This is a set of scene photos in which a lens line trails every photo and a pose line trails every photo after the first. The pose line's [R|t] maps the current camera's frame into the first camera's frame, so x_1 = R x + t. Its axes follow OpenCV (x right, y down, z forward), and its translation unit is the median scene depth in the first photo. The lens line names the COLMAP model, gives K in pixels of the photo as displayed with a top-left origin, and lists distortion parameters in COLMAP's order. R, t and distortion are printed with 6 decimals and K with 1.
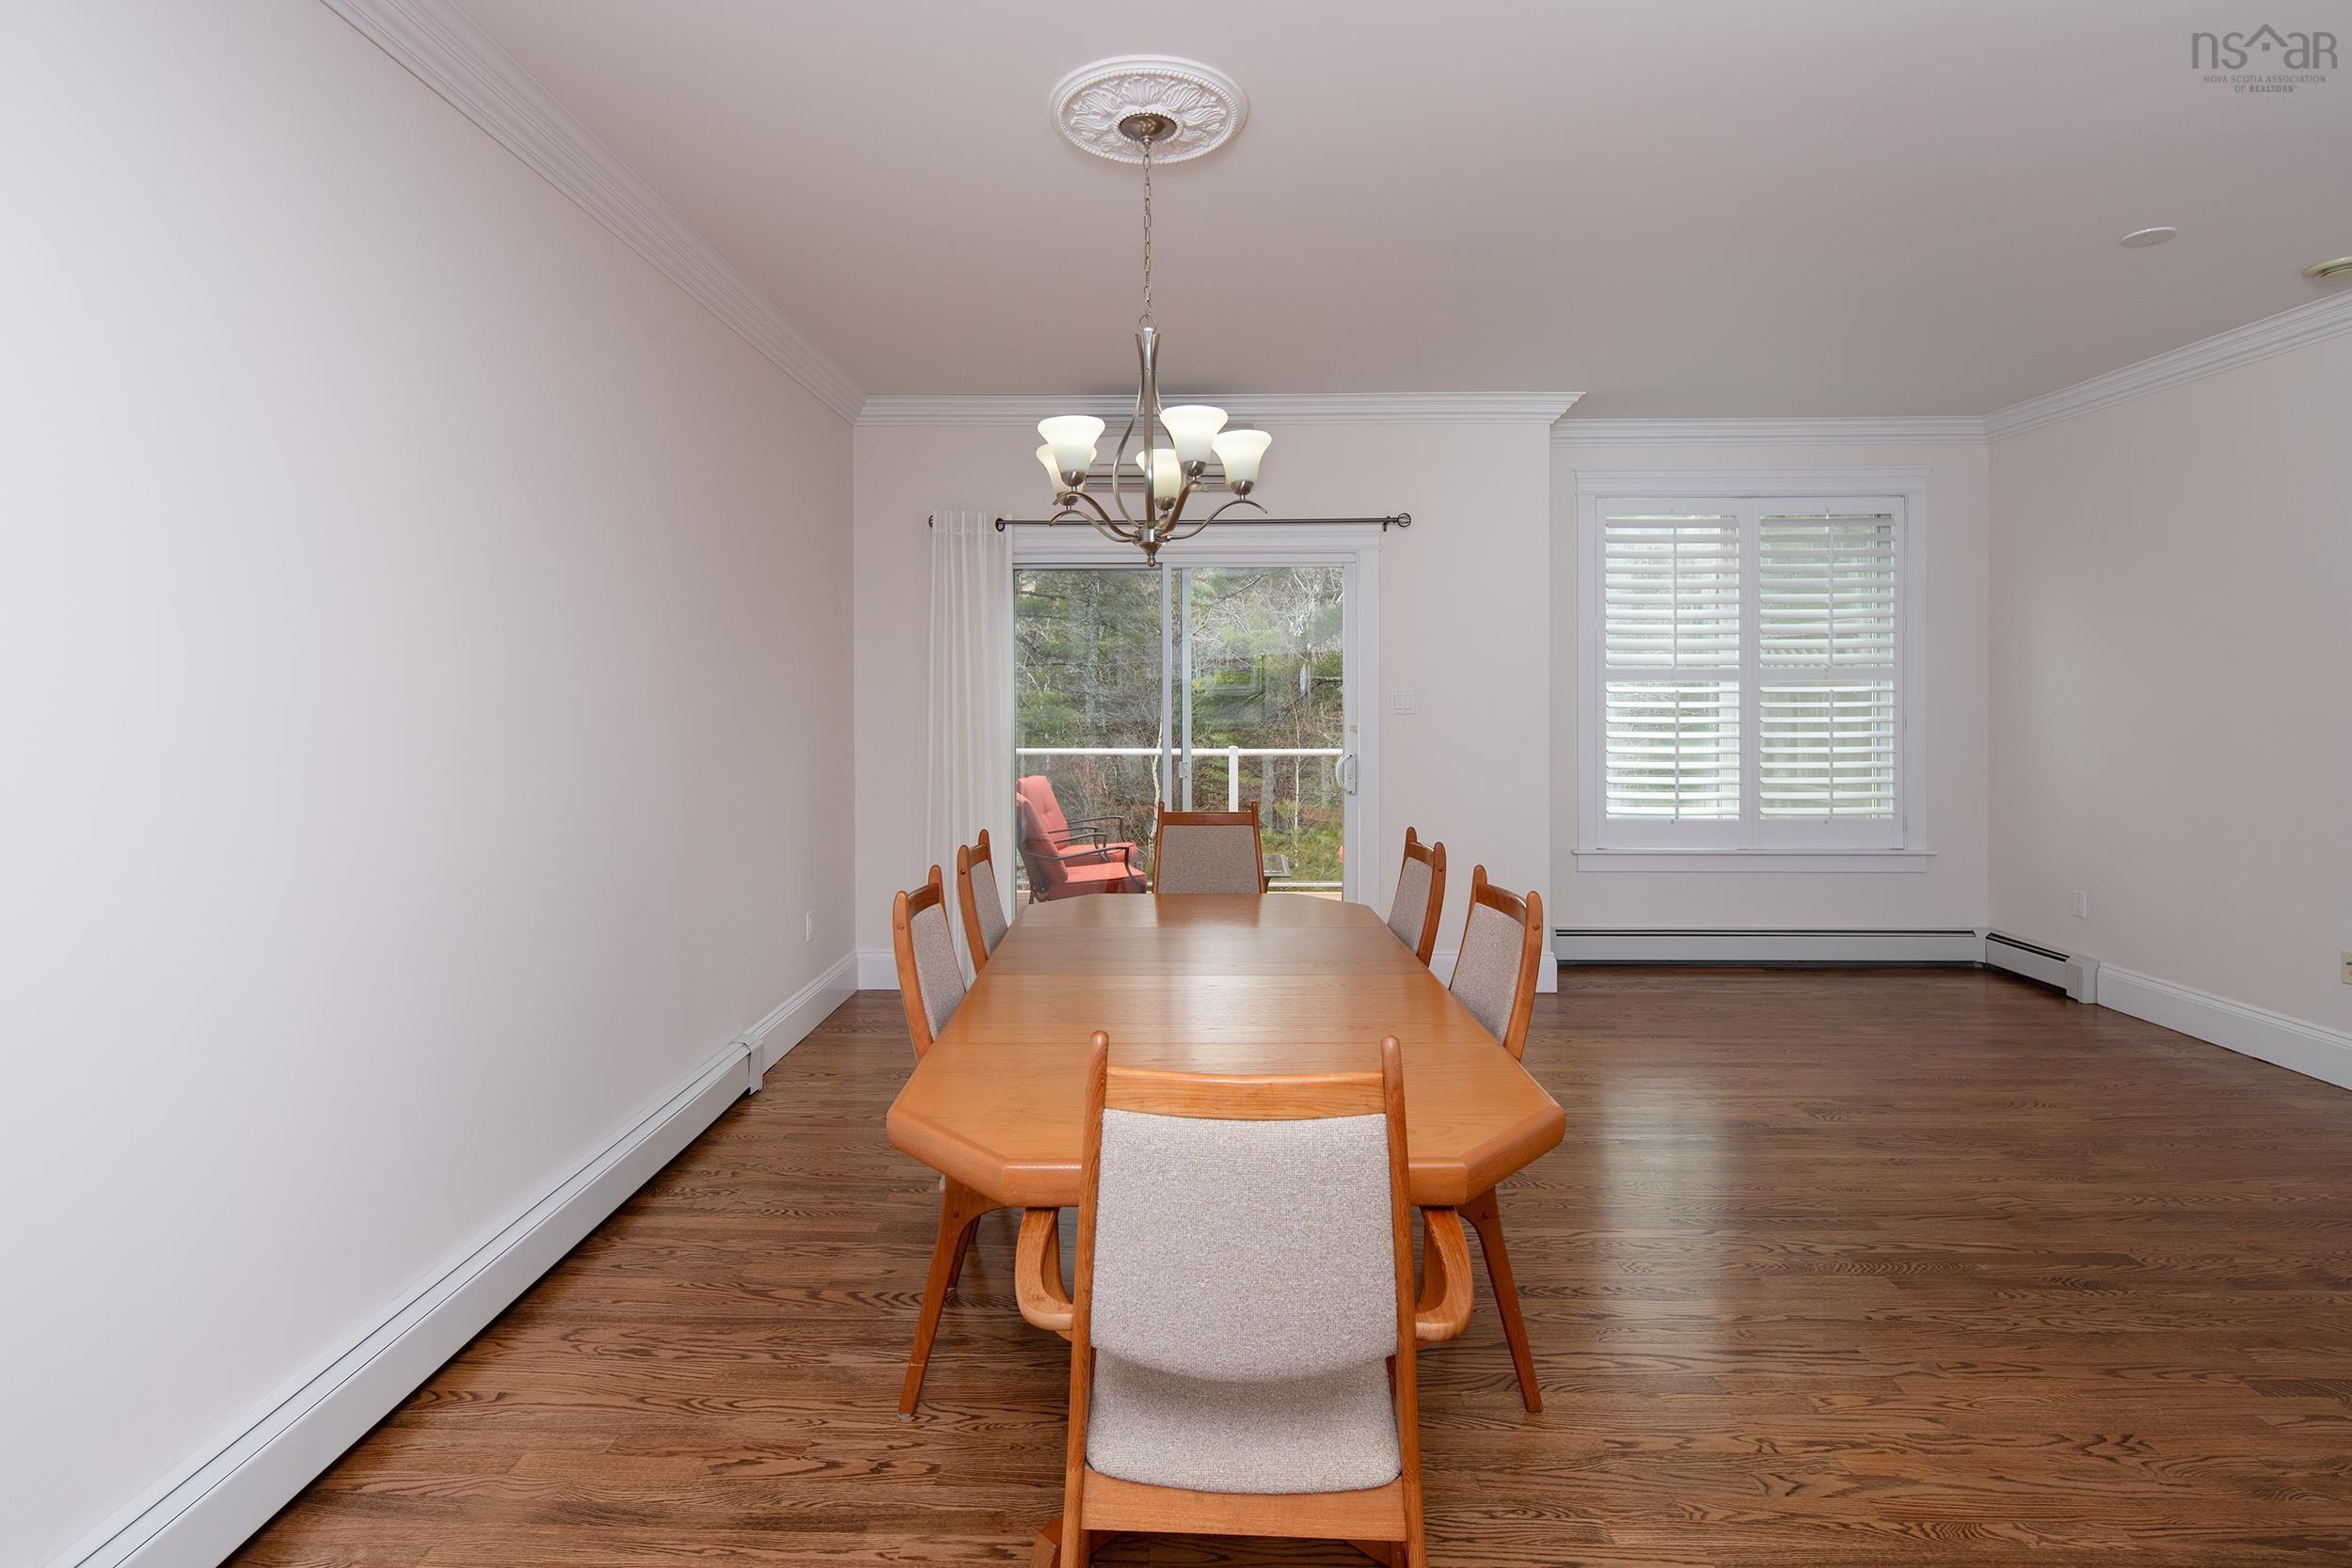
lens RADIAL K [[1124.9, 0, 1171.3], [0, 1124.9, 734.1], [0, 0, 1]] dist [-0.001760, -0.000927]
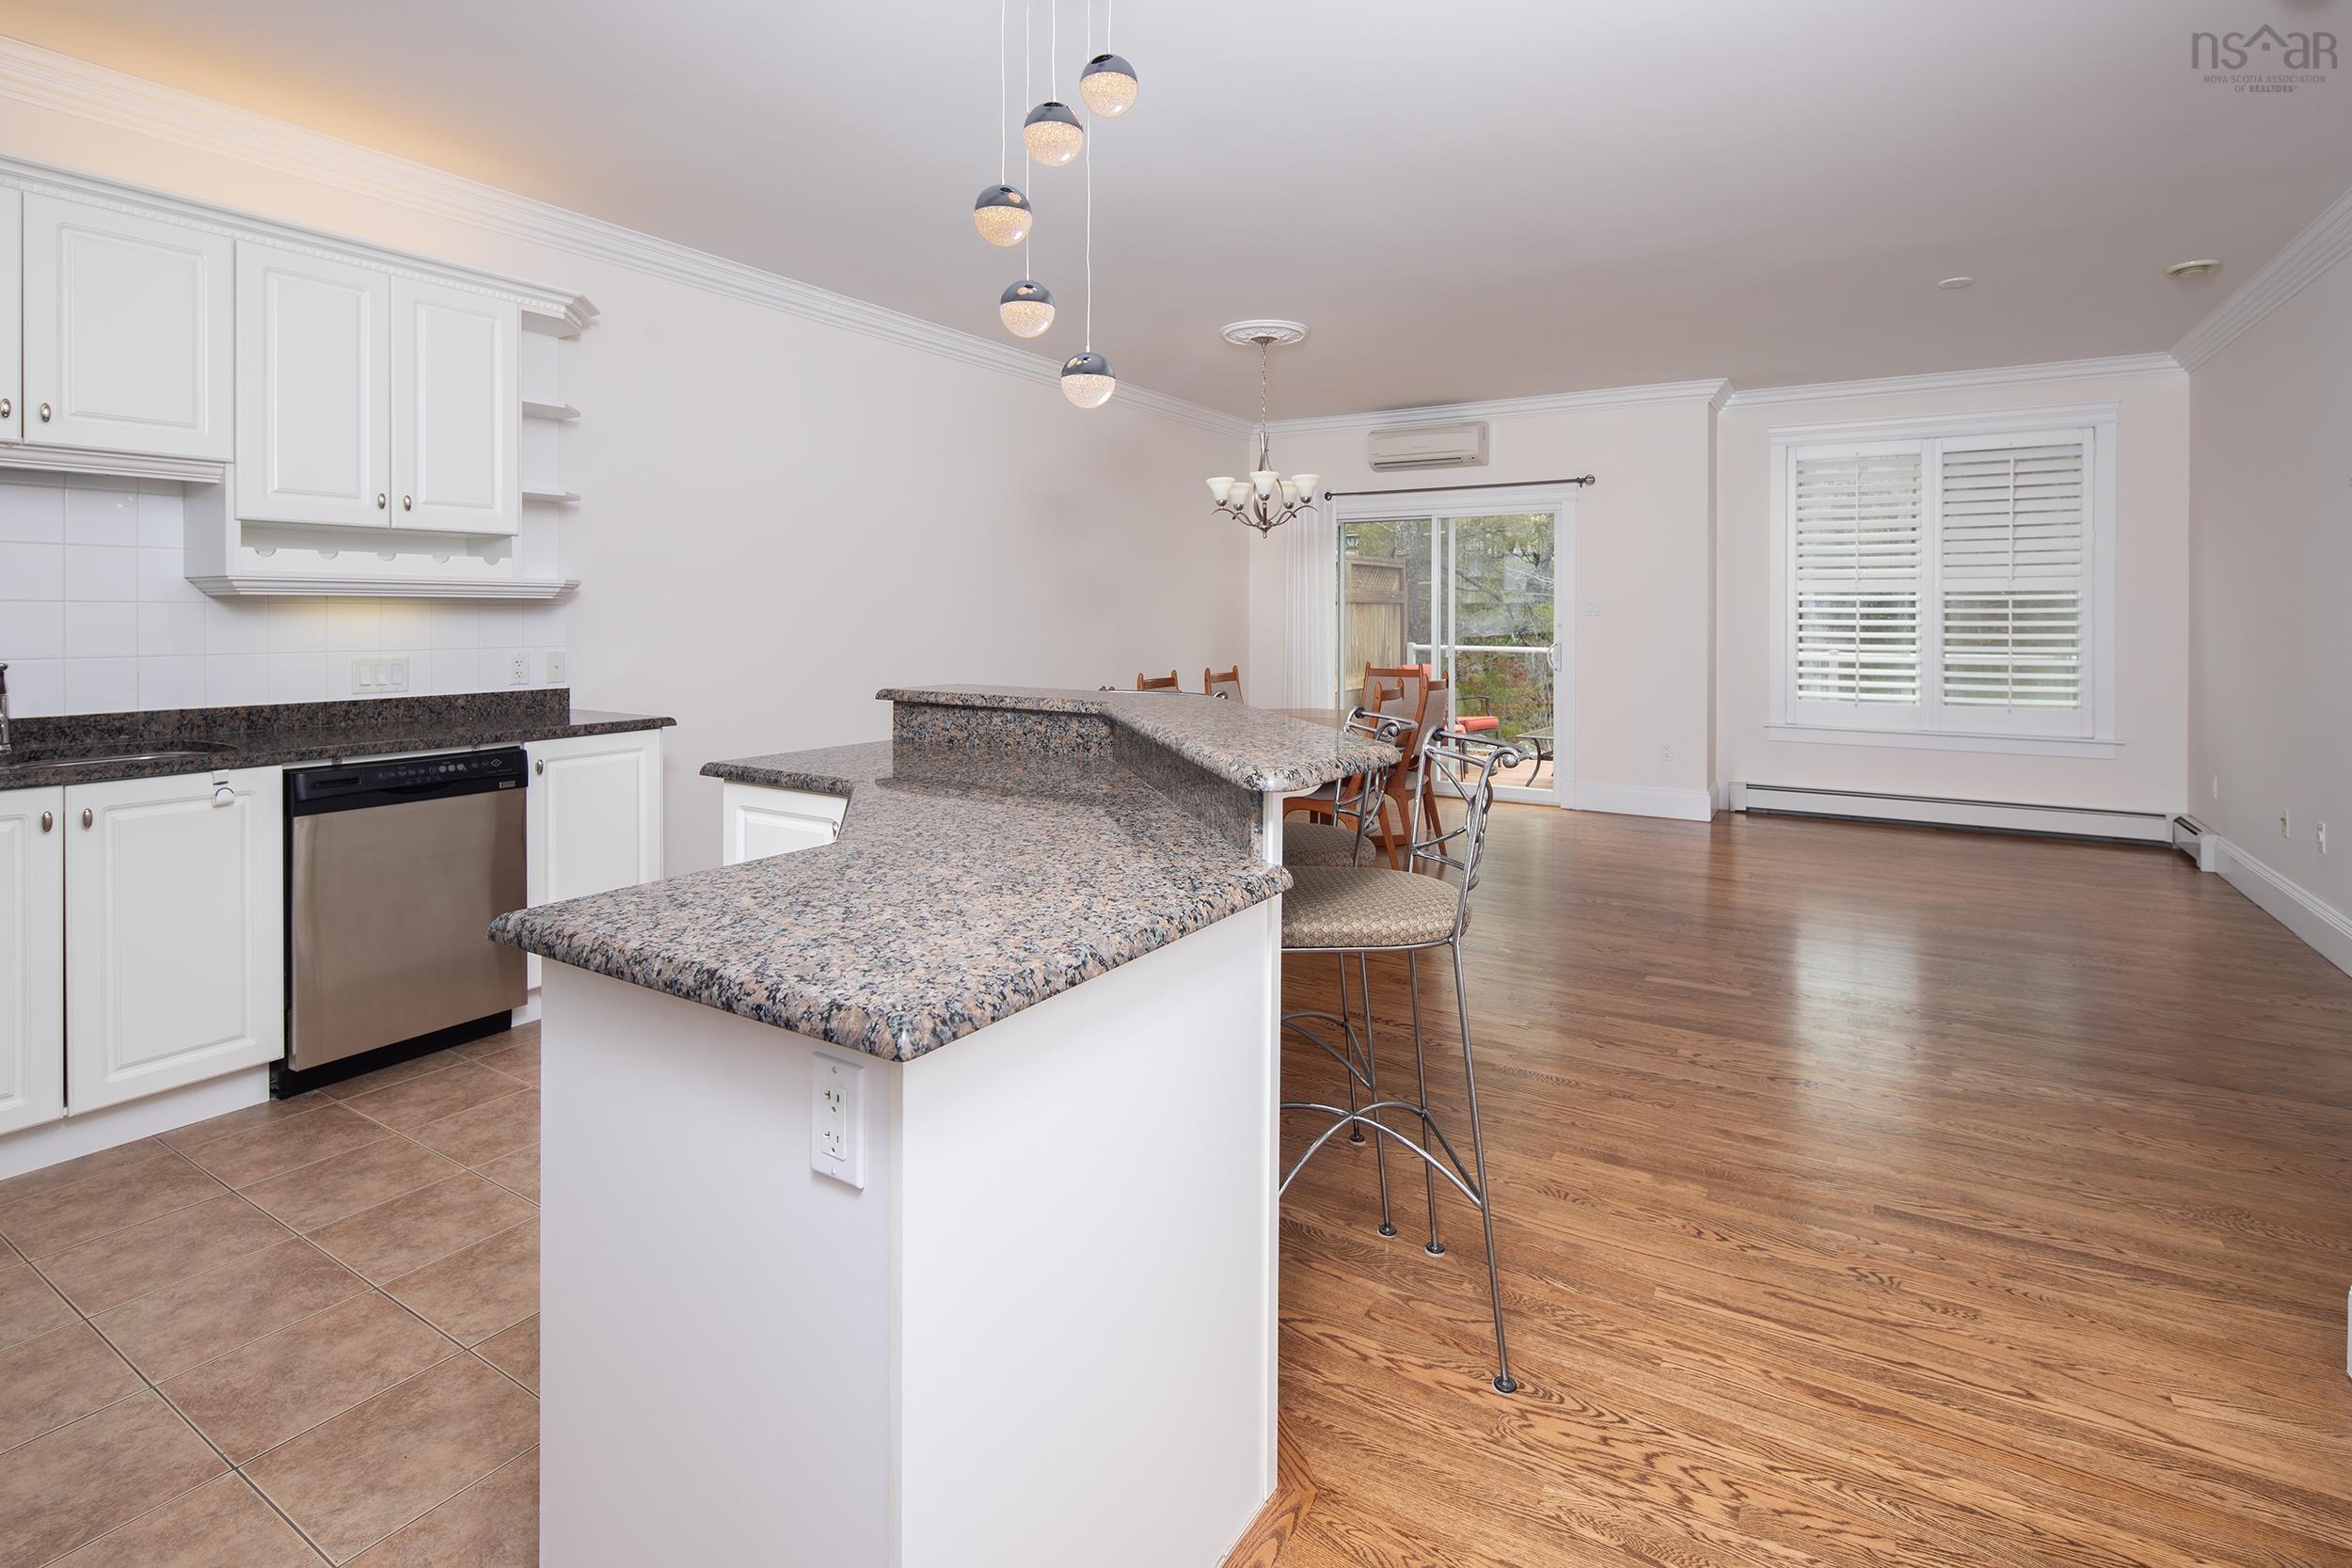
lens RADIAL K [[1131.6, 0, 1171.5], [0, 1131.6, 613.0], [0, 0, 1]] dist [0.000543, -0.001000]
pose [[0.858325, 0.003726, -0.513093, 0.488899], [-0.022105, 0.999314, -0.029722, 0.035013], [0.512630, 0.036853, 0.857818, -0.505285]]
